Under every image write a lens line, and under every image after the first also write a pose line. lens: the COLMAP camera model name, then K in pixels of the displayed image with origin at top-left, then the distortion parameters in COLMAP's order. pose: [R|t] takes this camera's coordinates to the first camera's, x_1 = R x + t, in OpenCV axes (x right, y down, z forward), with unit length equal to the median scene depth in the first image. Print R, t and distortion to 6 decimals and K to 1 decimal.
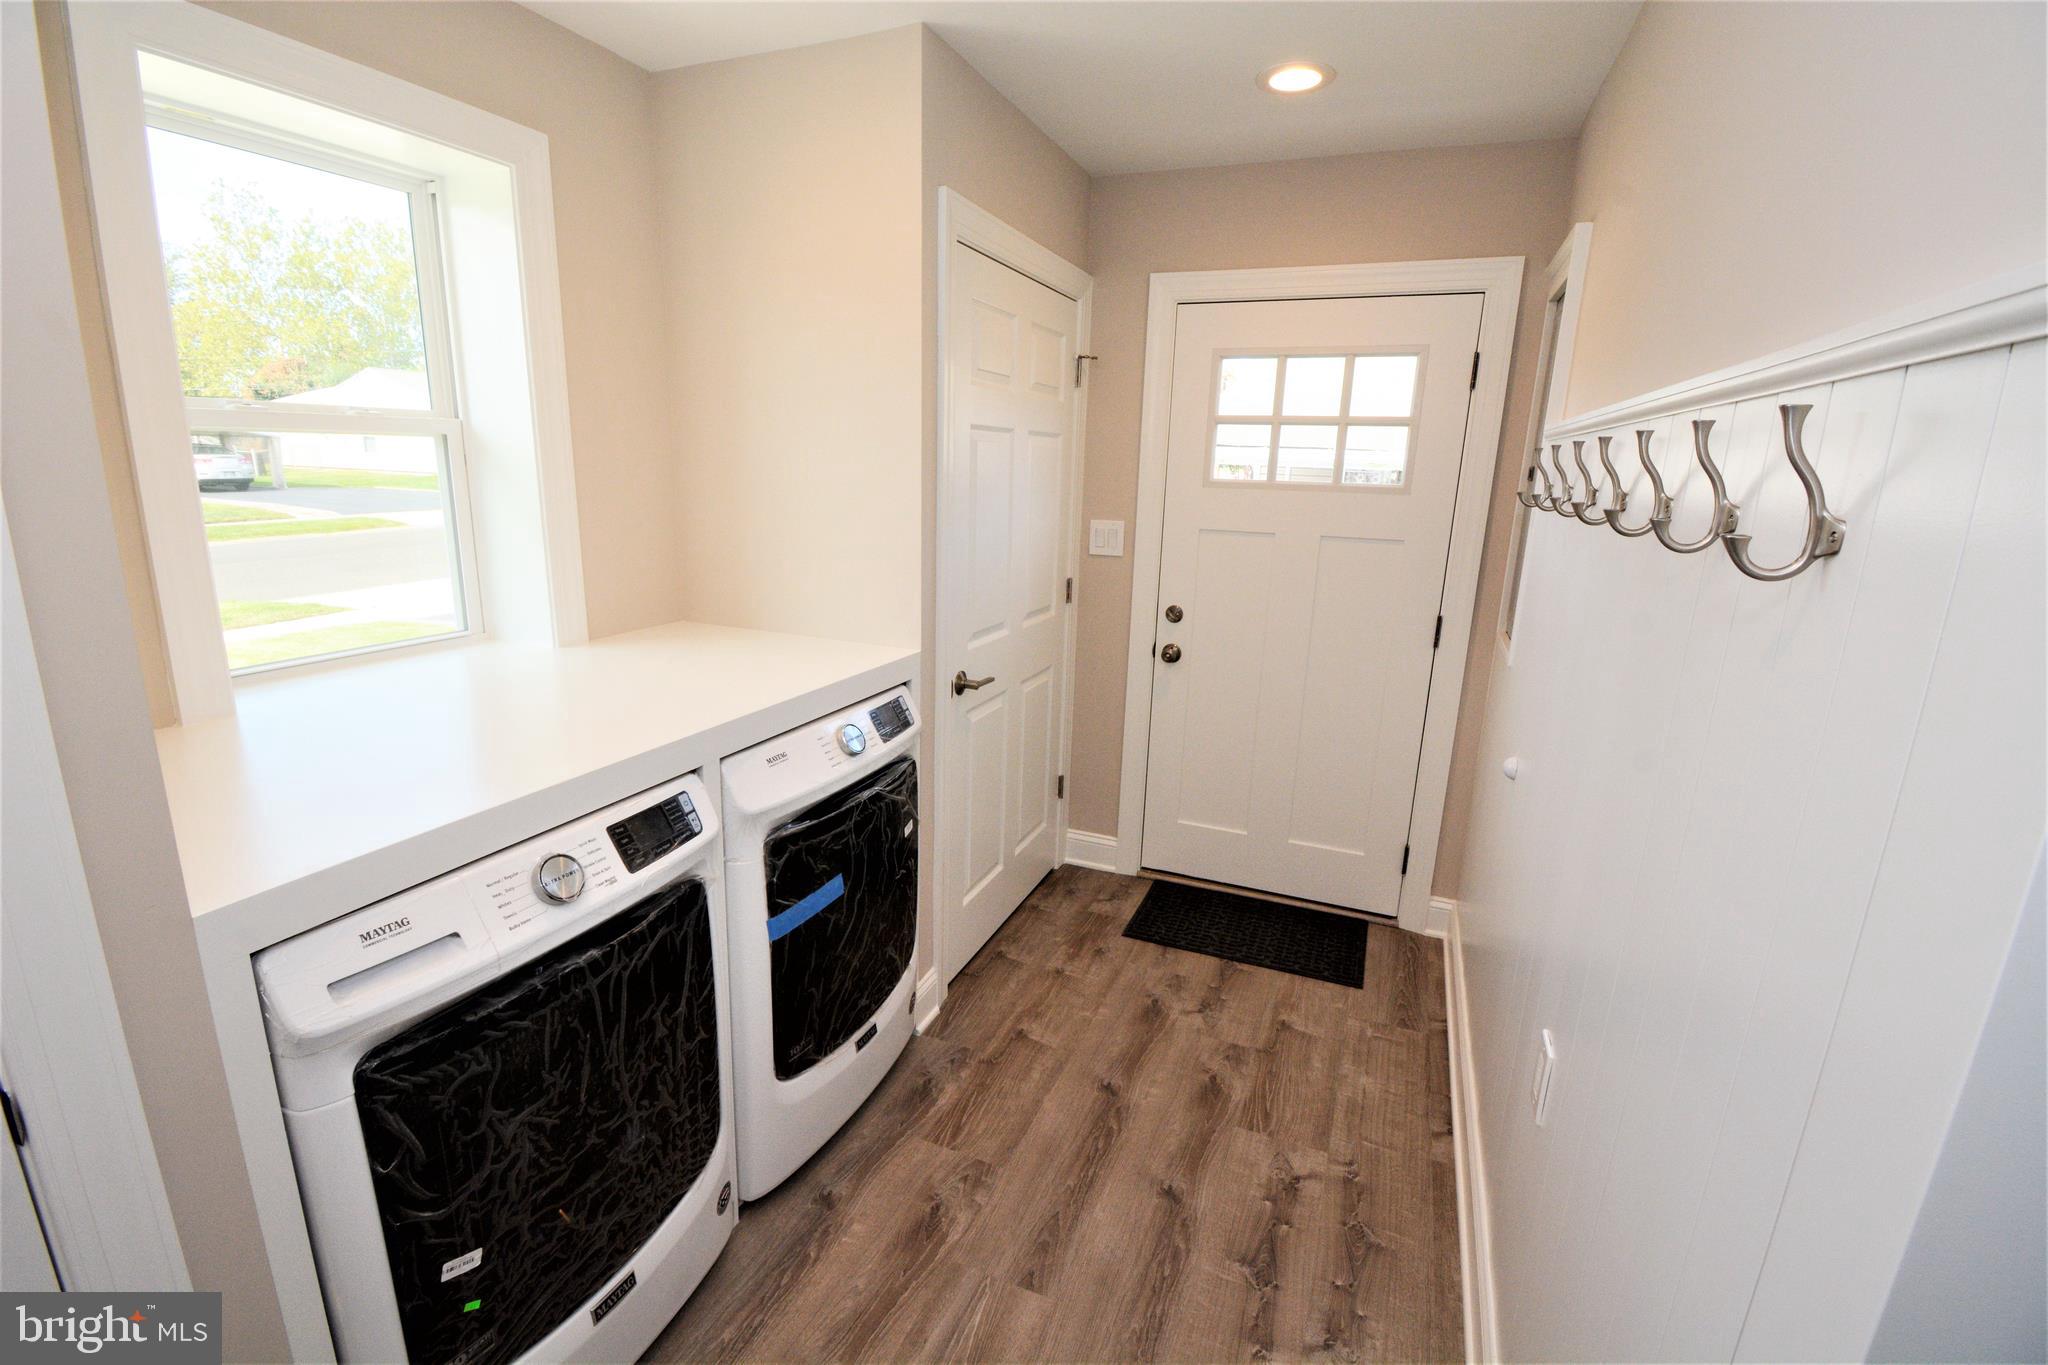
lens RADIAL K [[903.1, 0, 1023.3], [0, 903.1, 678.1], [0, 0, 1]] dist [0.016357, -0.022323]
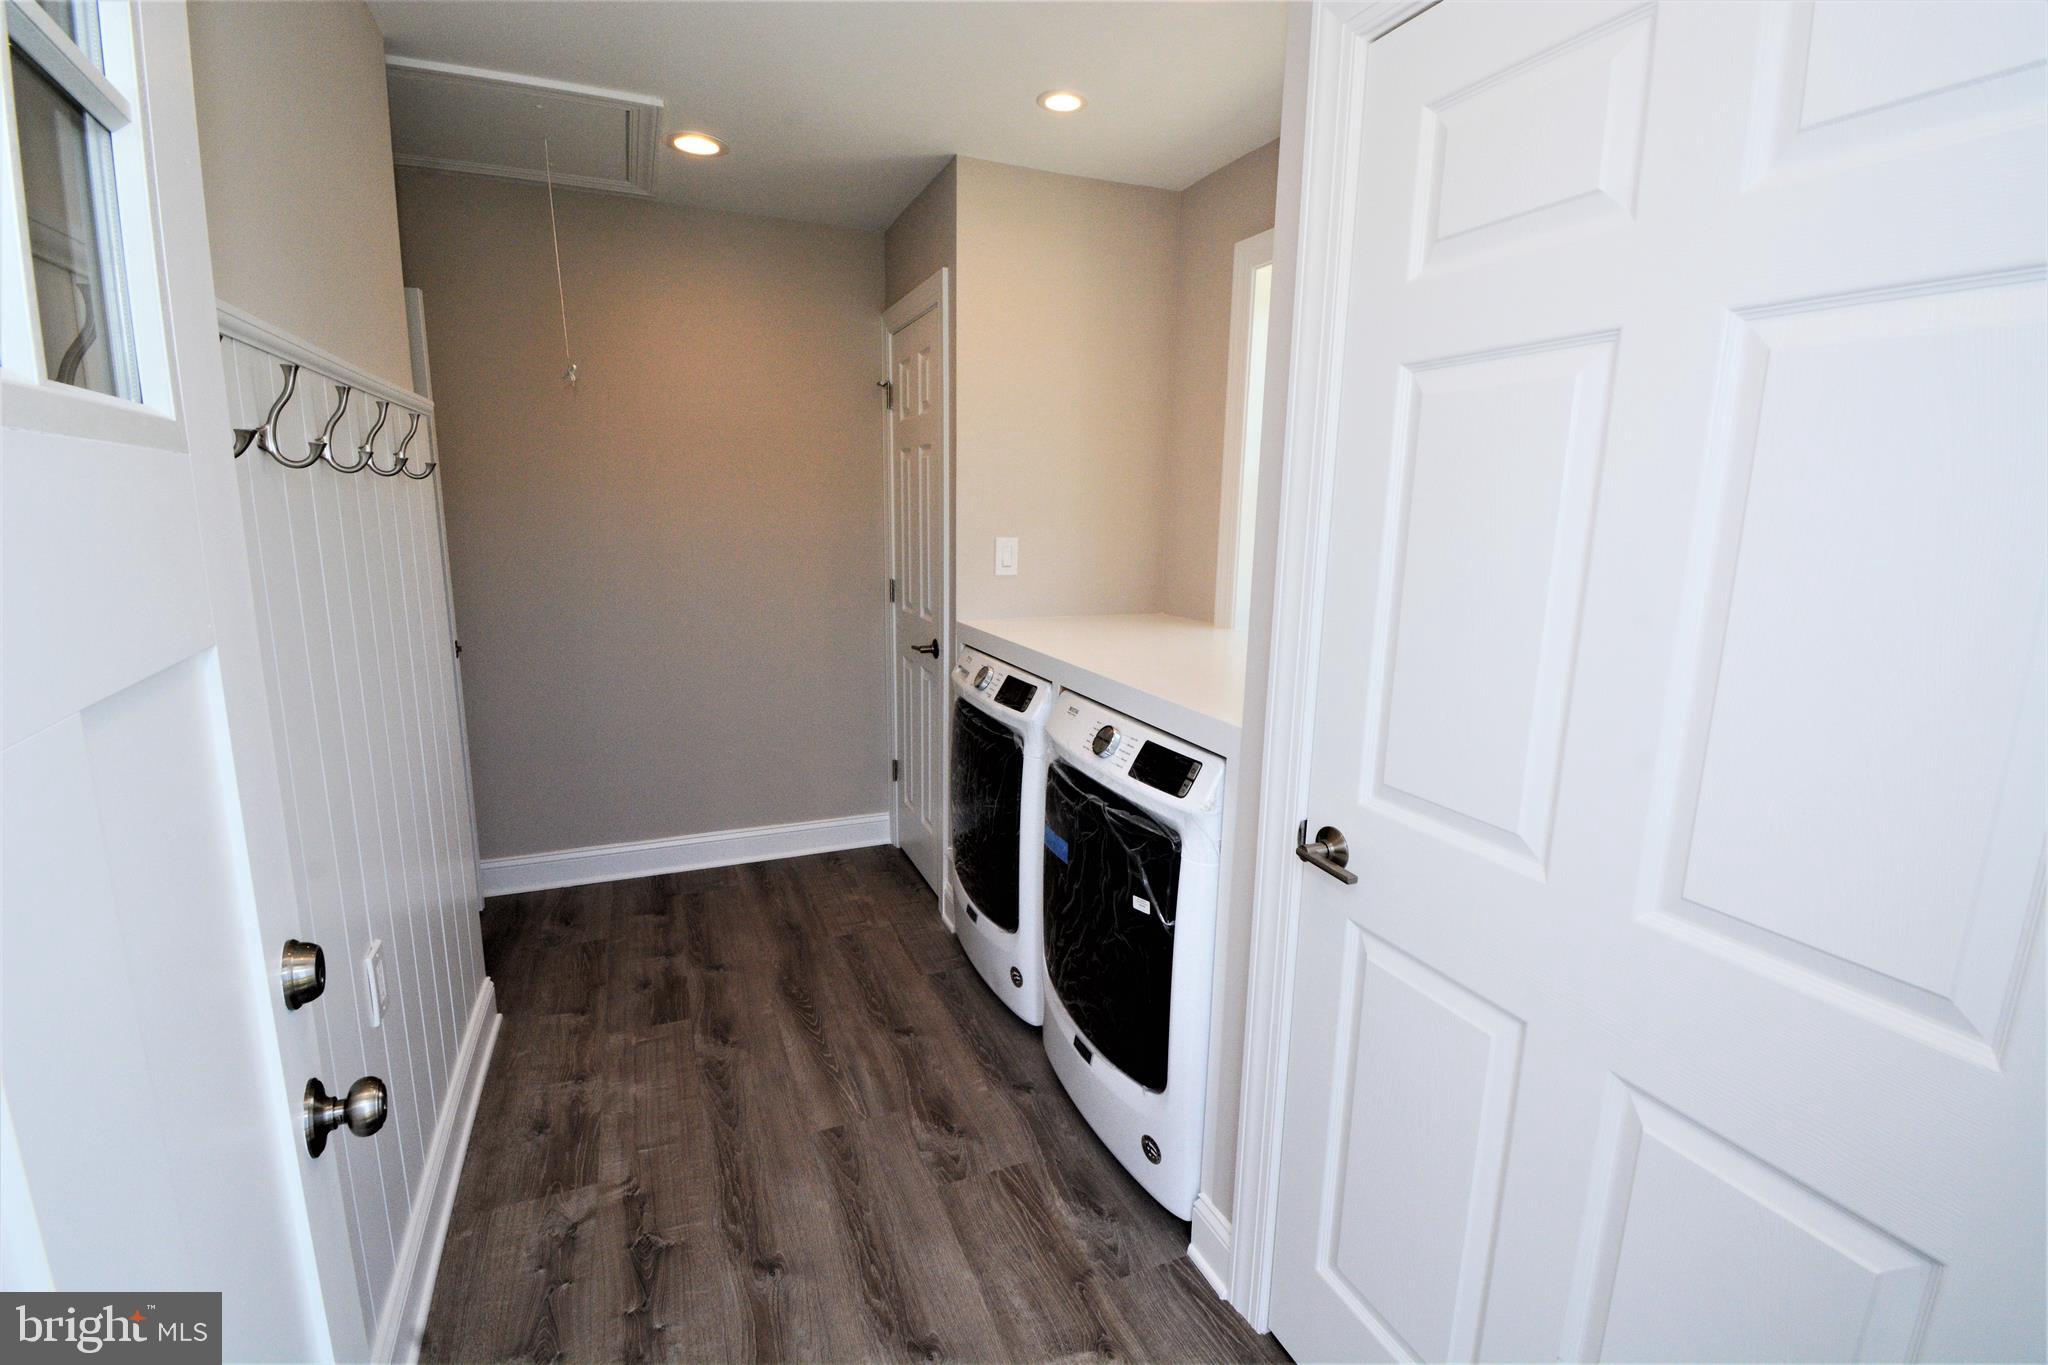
lens RADIAL K [[903.1, 0, 1023.3], [0, 903.1, 678.1], [0, 0, 1]] dist [0.016357, -0.022323]
pose [[-0.695226, 0.095174, -0.712462, 0.568483], [-0.206380, 0.923029, 0.324691, -0.296788], [0.688526, 0.372772, -0.622072, 1.521526]]
